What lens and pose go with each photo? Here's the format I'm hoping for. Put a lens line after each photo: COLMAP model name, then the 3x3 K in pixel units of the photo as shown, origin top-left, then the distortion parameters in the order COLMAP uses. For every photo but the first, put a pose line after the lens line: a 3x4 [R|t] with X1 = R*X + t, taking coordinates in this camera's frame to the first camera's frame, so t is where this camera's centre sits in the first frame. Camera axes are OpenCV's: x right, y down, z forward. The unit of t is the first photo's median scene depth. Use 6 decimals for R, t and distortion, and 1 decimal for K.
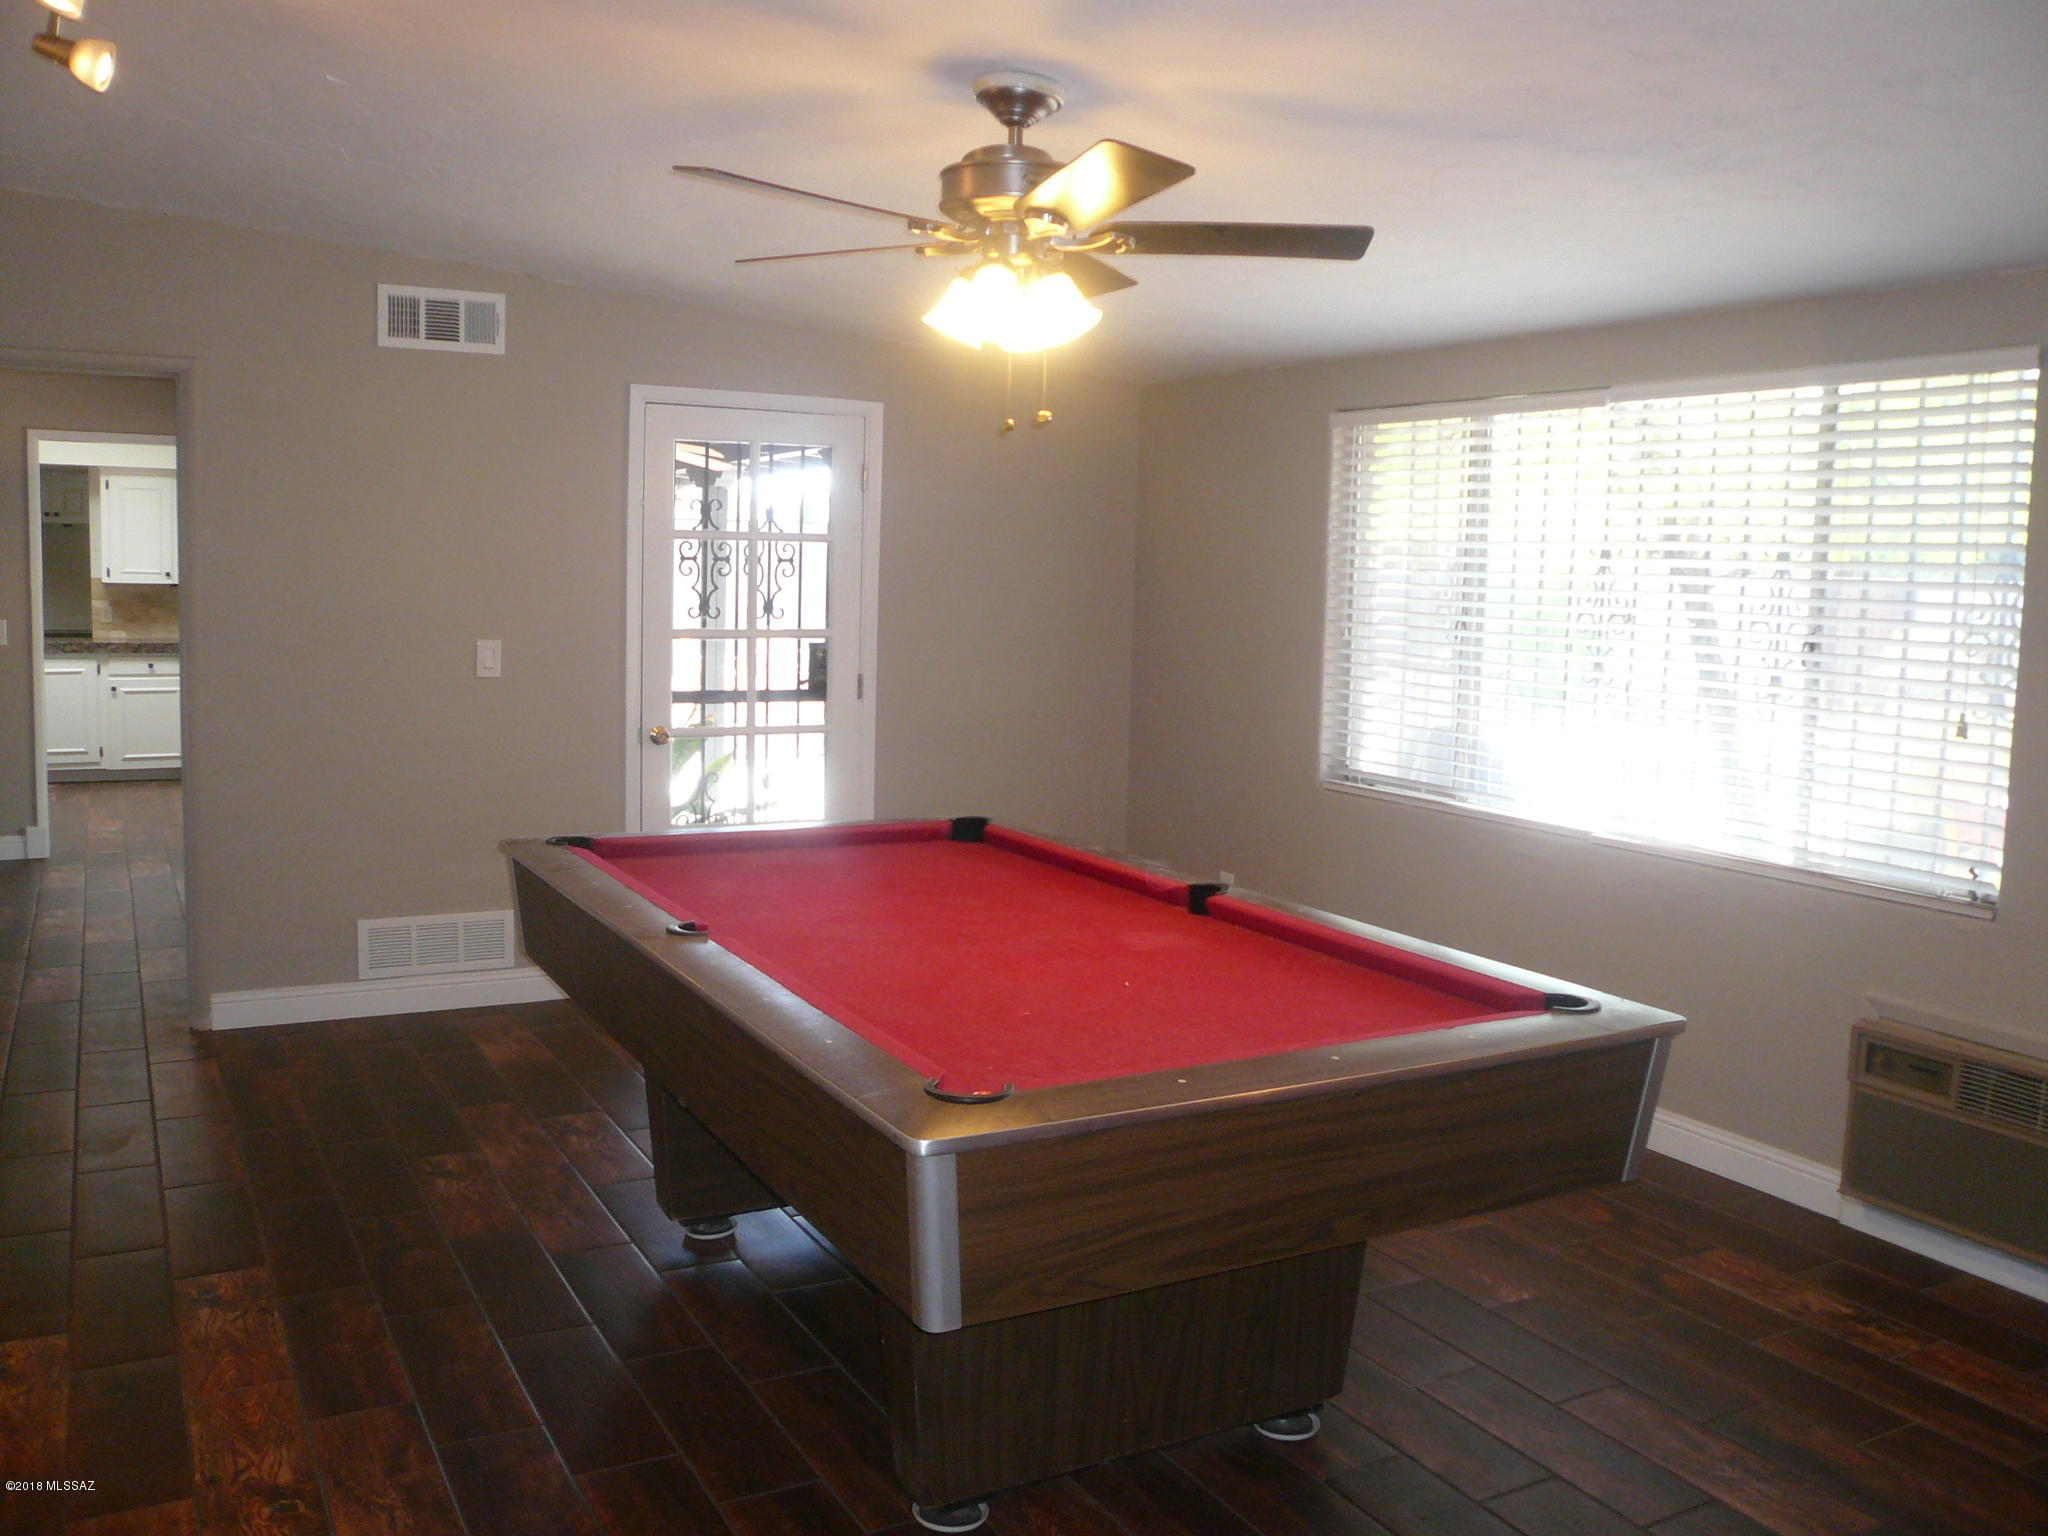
lens RADIAL K [[1742.8, 0, 1020.1], [0, 1742.8, 766.3], [0, 0, 1]] dist [-0.102377, 0.093527]
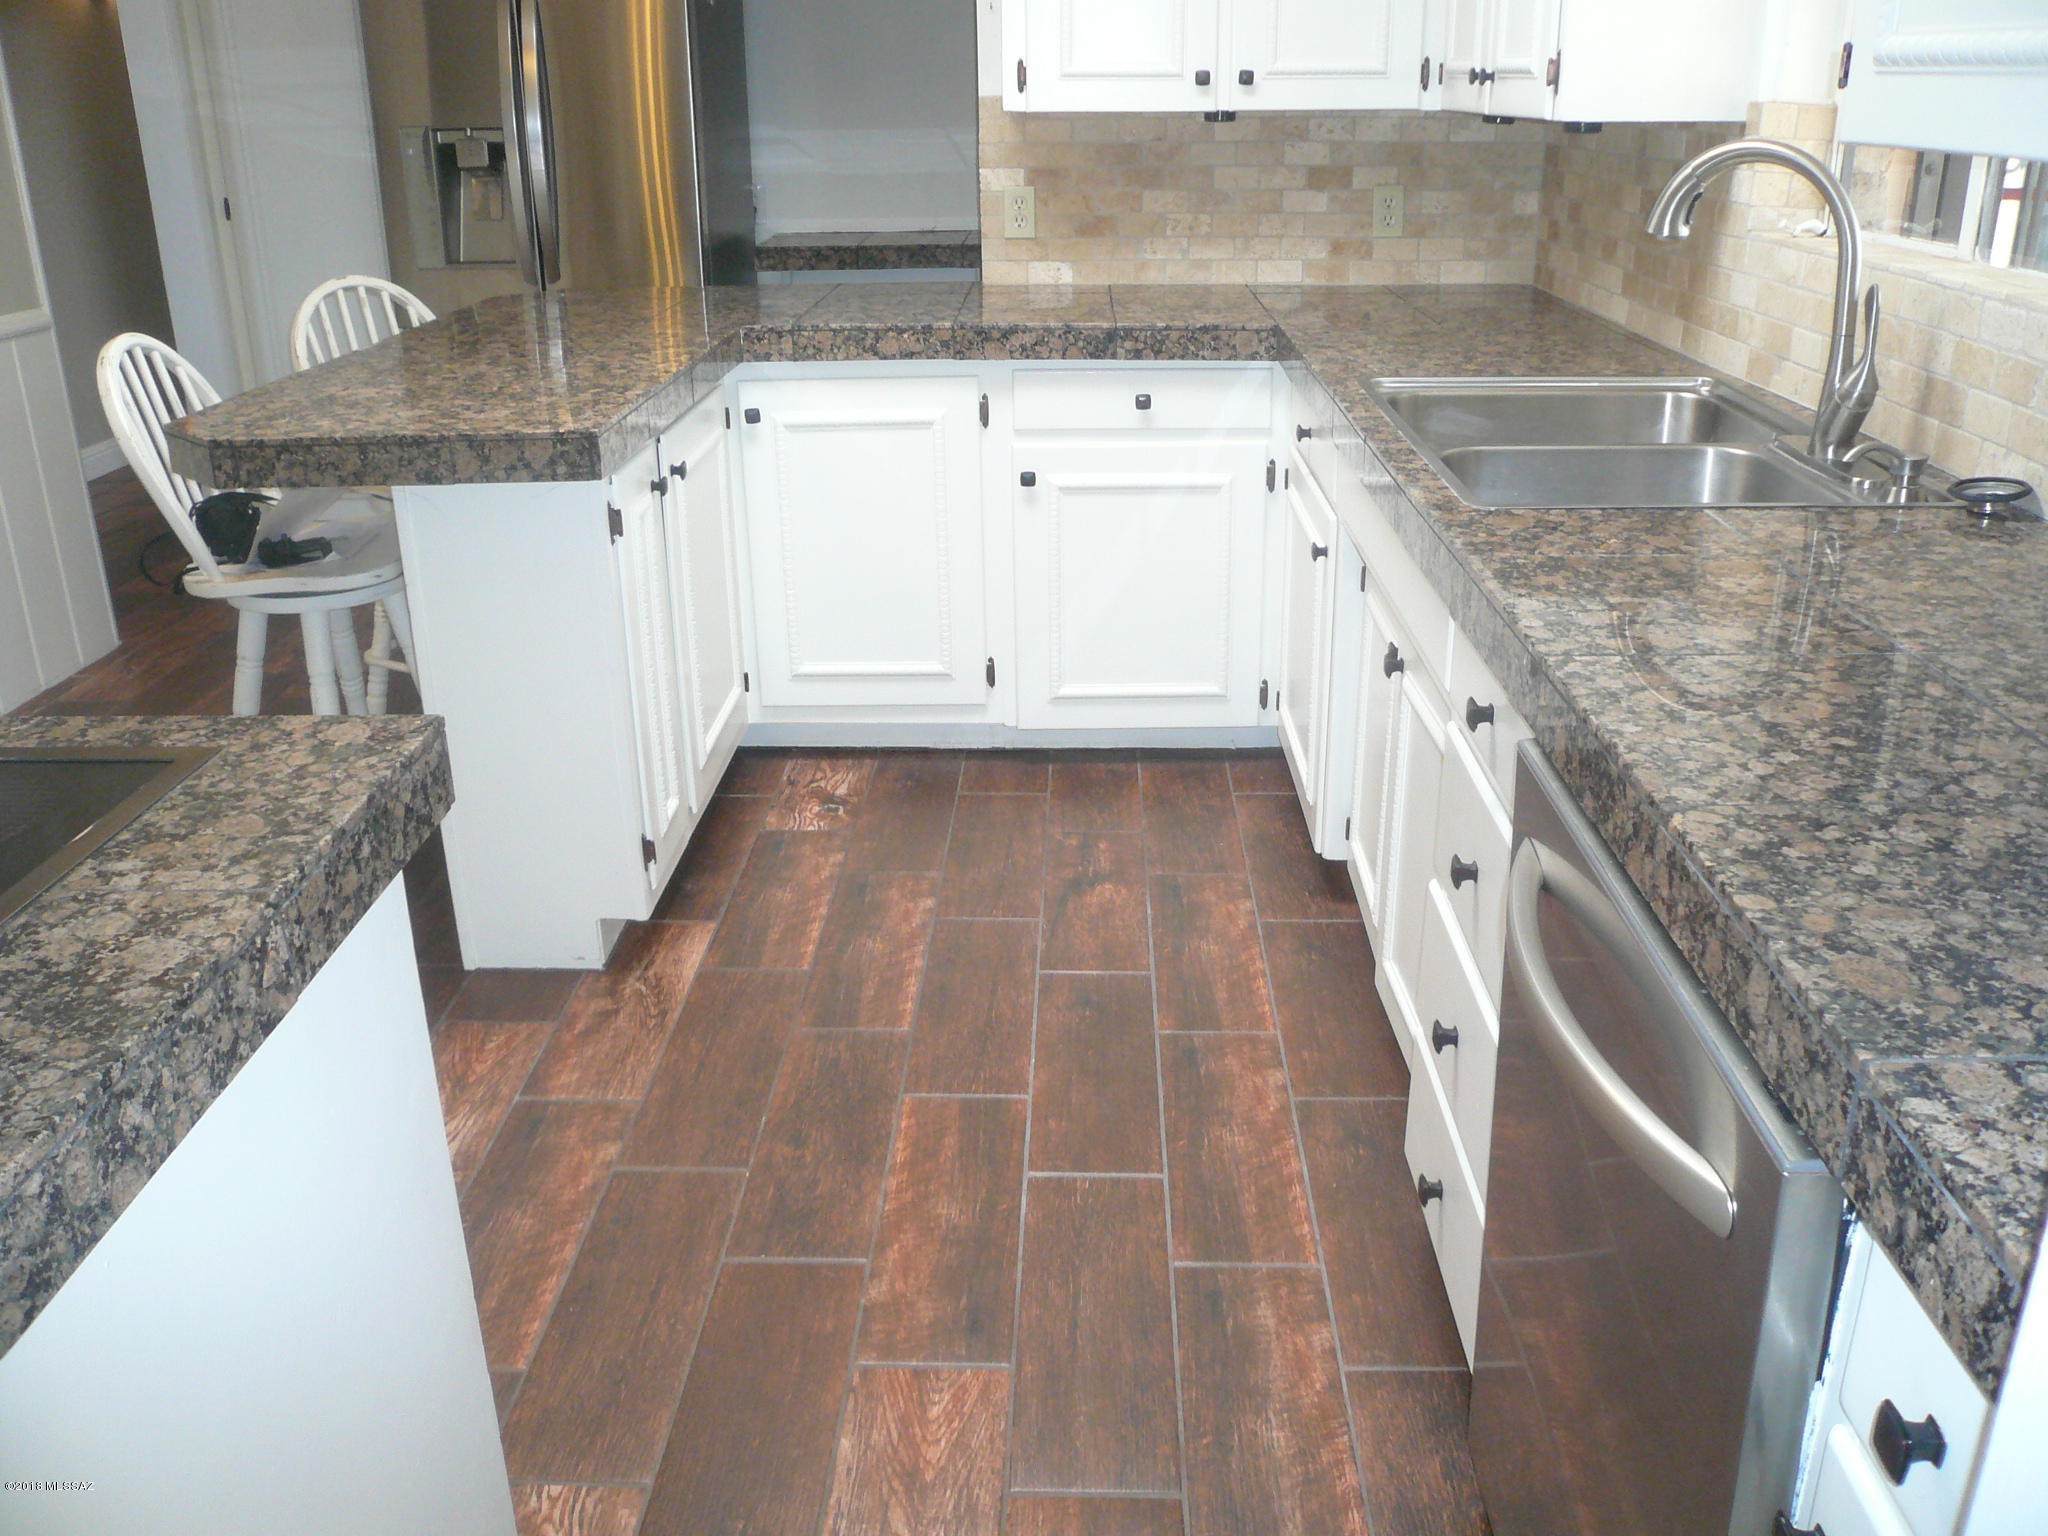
lens RADIAL K [[1742.8, 0, 1011.7], [0, 1742.8, 757.8], [0, 0, 1]] dist [-0.102377, 0.093527]
pose [[0.867117, 0.145838, -0.476276, -0.370756], [-0.015084, 0.963427, 0.267545, -0.078245], [0.497876, -0.224809, 0.837604, 0.711530]]
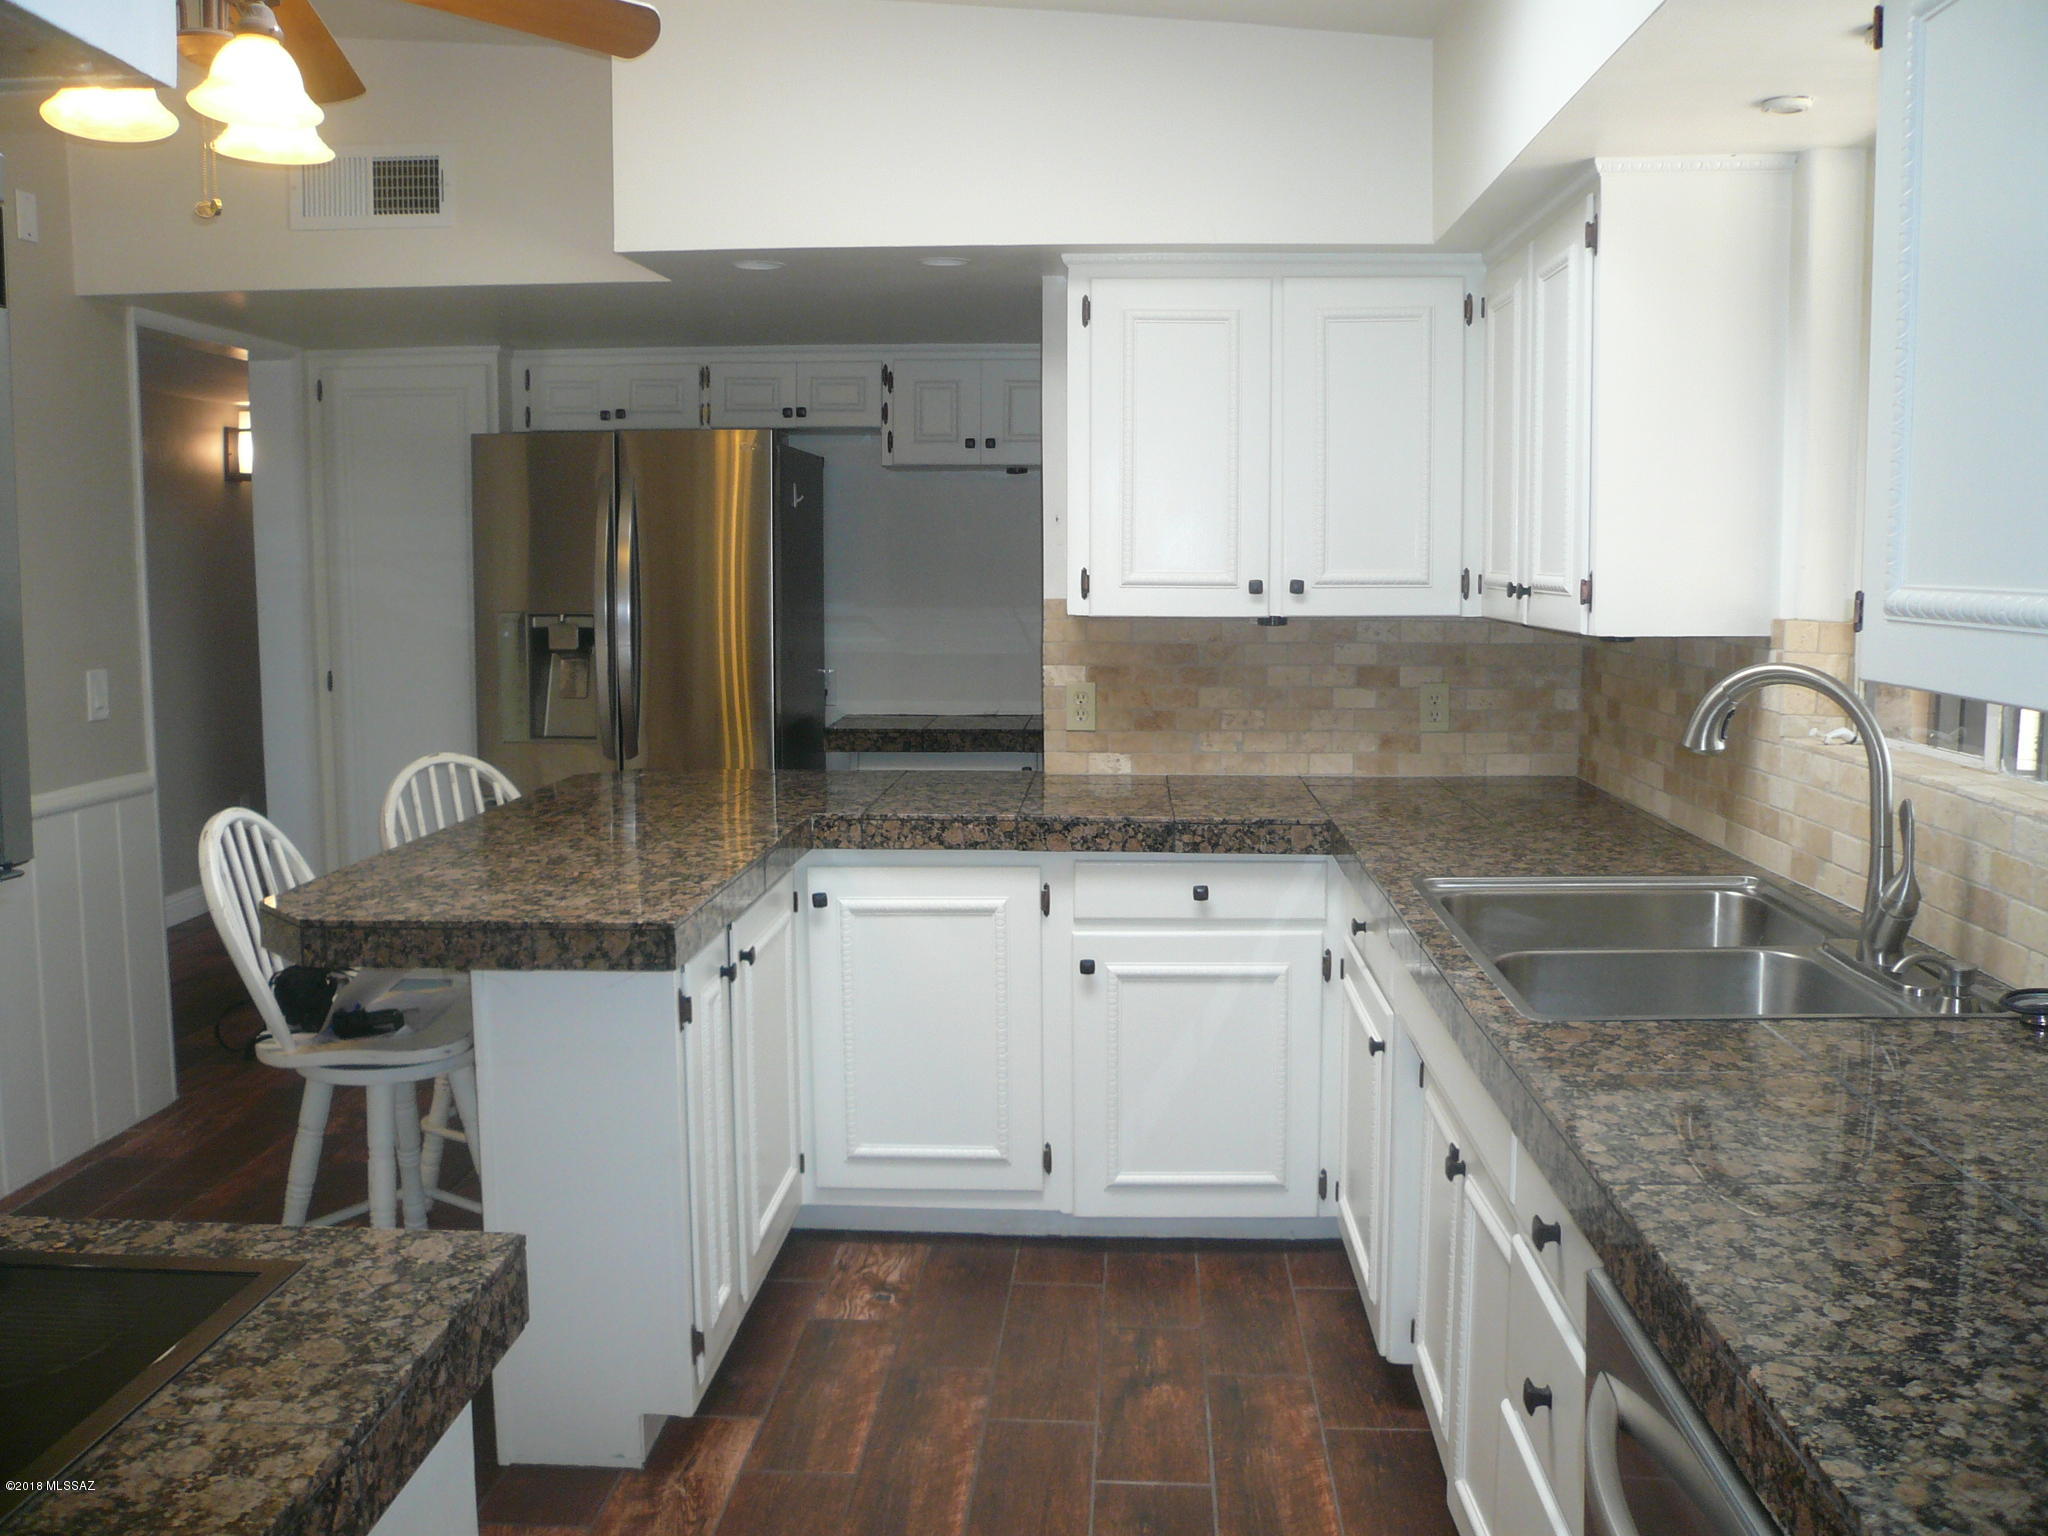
lens RADIAL K [[1742.8, 0, 1023.8], [0, 1742.8, 756.8], [0, 0, 1]] dist [-0.102377, 0.093527]
pose [[0.854512, 0.029077, -0.518617, -0.370444], [-0.029238, 0.999542, 0.007865, -0.083129], [0.518608, 0.008442, 0.854971, 0.707861]]
